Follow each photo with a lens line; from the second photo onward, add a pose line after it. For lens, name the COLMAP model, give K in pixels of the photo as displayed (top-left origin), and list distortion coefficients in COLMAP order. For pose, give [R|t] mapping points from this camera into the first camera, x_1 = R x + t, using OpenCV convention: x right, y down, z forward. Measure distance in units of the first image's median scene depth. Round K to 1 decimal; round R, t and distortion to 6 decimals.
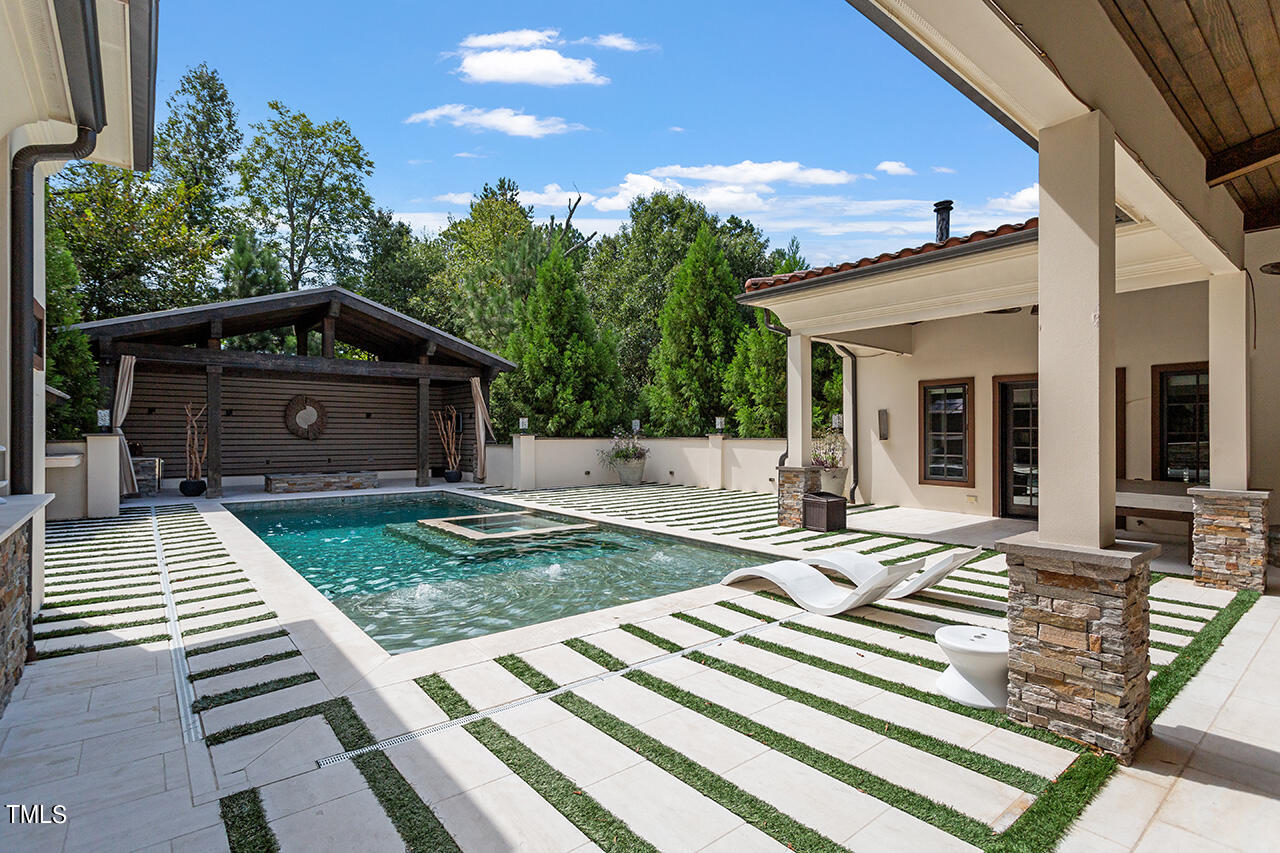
lens RADIAL K [[613.7, 0, 634.6], [0, 613.7, 429.9], [0, 0, 1]] dist [-0.000217, -0.000141]
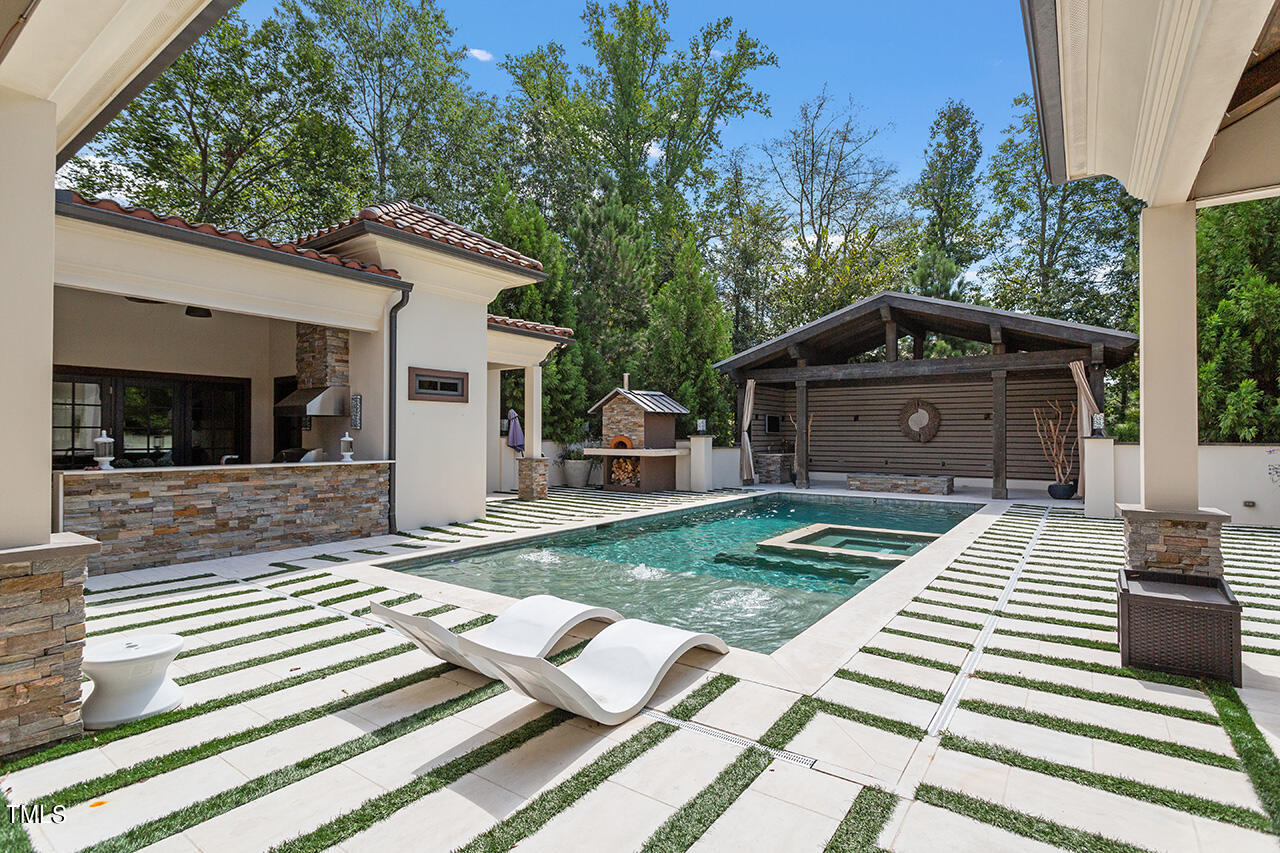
lens RADIAL K [[613.7, 0, 632.8], [0, 613.7, 428.8], [0, 0, 1]] dist [-0.000217, -0.000141]
pose [[0.252832, -0.012723, -0.967426, 0.341733], [0.002699, 0.999919, -0.012445, 0.005068], [0.967506, 0.000535, 0.252846, 0.297804]]
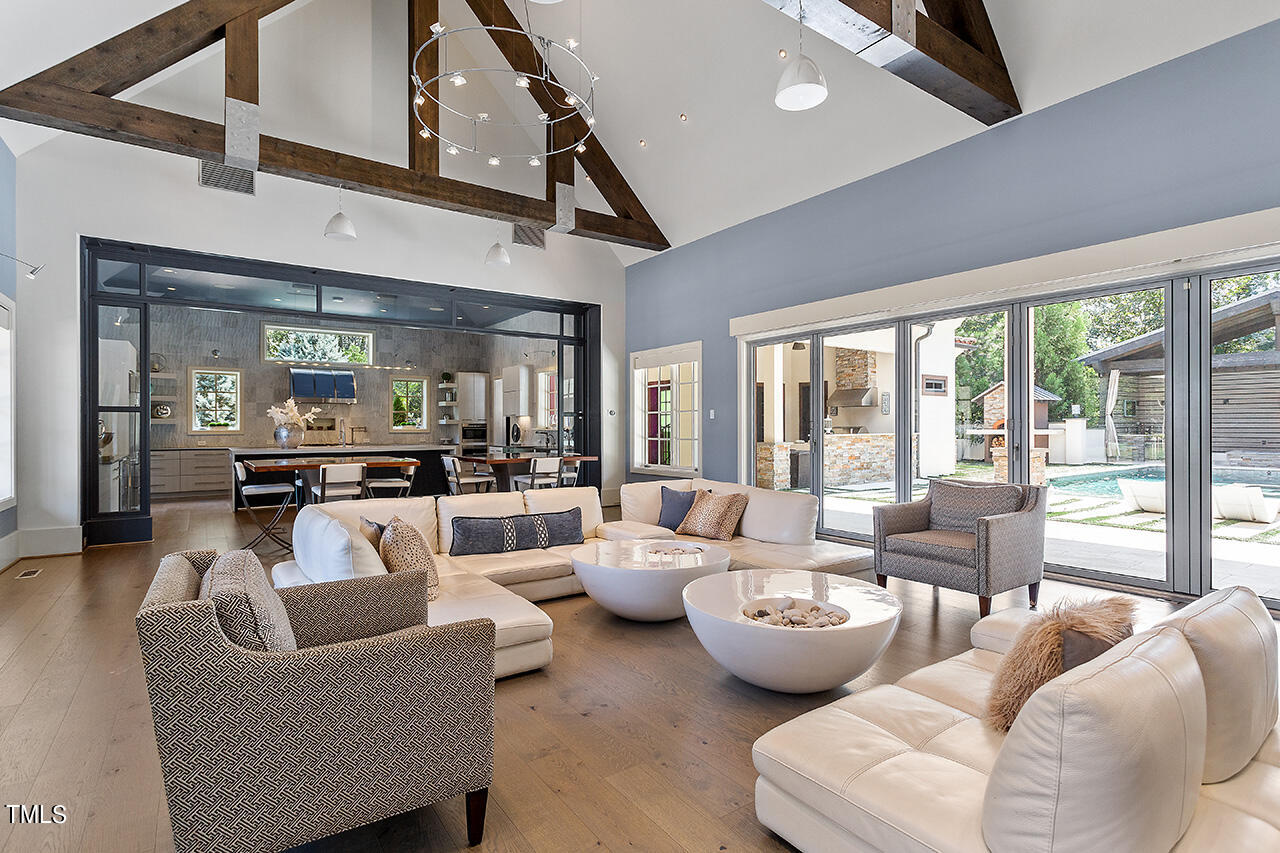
lens RADIAL K [[613.7, 0, 643.3], [0, 613.7, 428.2], [0, 0, 1]] dist [-0.000217, -0.000141]
pose [[-0.069218, 0.000557, -0.997601, 0.653118], [0.009389, 0.999956, -0.000093, 0.014988], [0.997557, -0.009373, -0.069220, -0.089979]]
